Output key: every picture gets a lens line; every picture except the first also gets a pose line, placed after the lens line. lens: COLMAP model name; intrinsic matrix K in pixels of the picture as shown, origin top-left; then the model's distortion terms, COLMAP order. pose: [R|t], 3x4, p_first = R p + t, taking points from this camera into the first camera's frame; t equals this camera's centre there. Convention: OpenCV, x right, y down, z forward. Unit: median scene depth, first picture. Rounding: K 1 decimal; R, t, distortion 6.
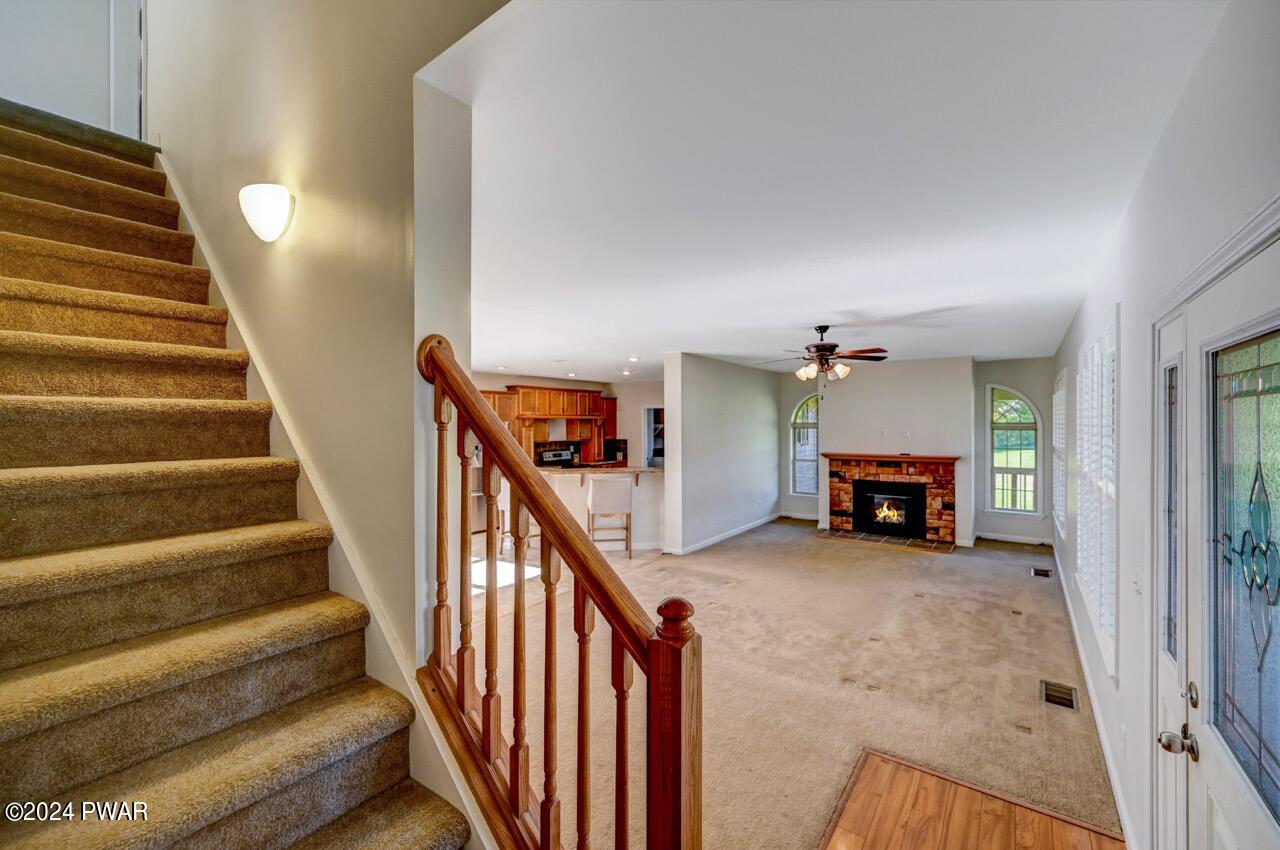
lens RADIAL K [[506.0, 0, 646.4], [0, 506.0, 428.3], [0, 0, 1]] dist [0.000085, -0.000073]
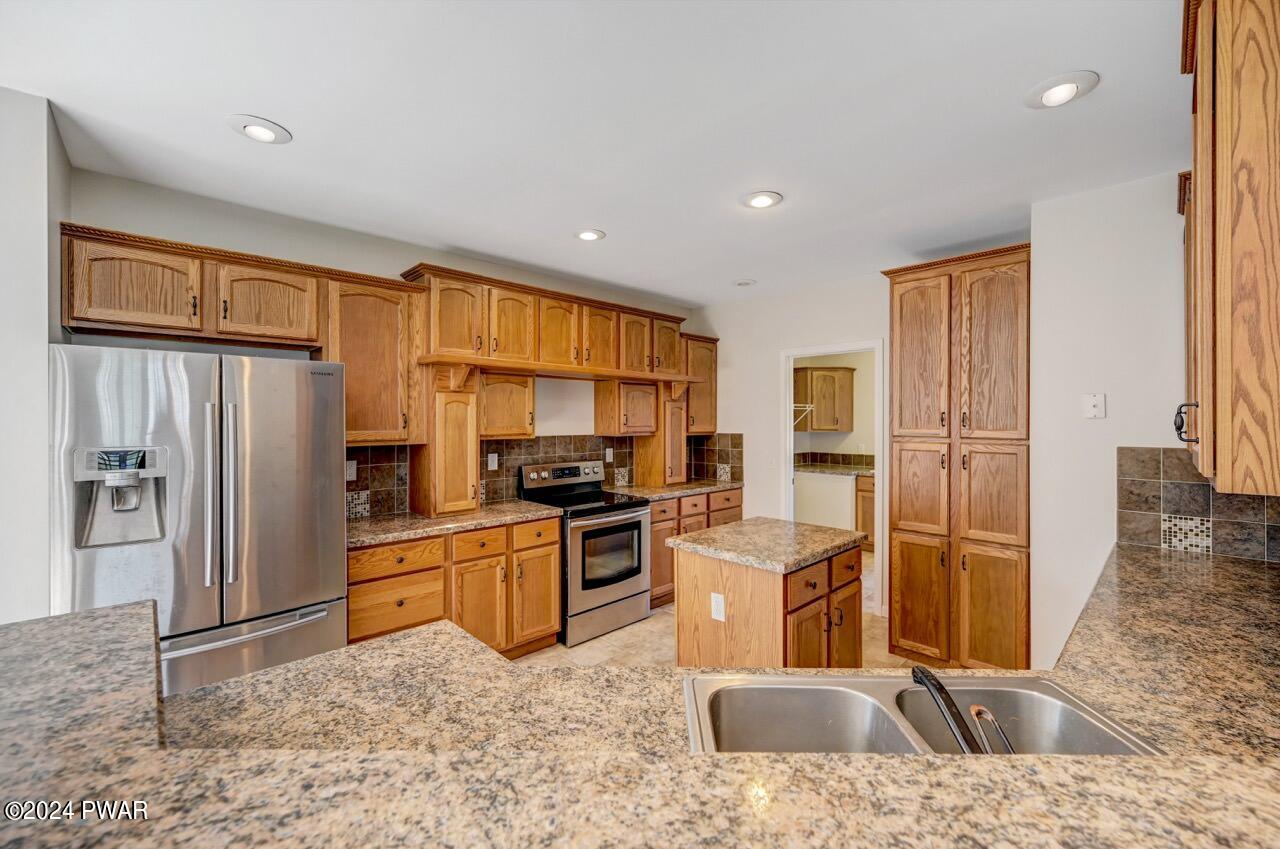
lens RADIAL K [[506.0, 0, 646.4], [0, 506.0, 427.8], [0, 0, 1]] dist [0.000085, -0.000073]
pose [[0.985322, 0.009119, -0.170460, -0.094044], [-0.007360, 0.999913, 0.010951, 0.027270], [0.170545, -0.009536, 0.985304, 1.198499]]
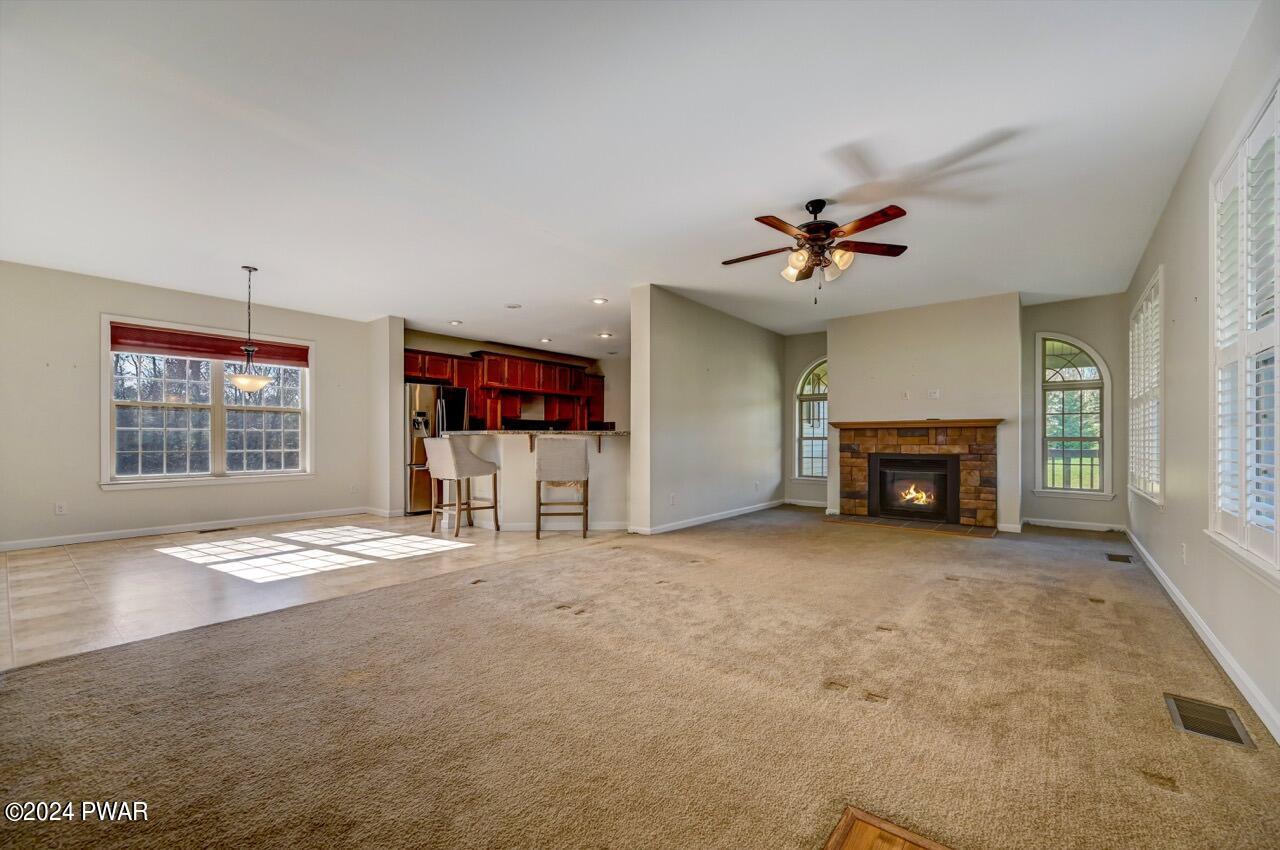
lens RADIAL K [[511.3, 0, 643.8], [0, 511.3, 437.1], [0, 0, 1]] dist [-0.000532, 0.000129]
pose [[0.999008, 0.007056, -0.043972, 0.112528], [-0.007478, 0.999927, -0.009445, 0.120637], [0.043902, 0.009765, 0.998988, 0.215729]]
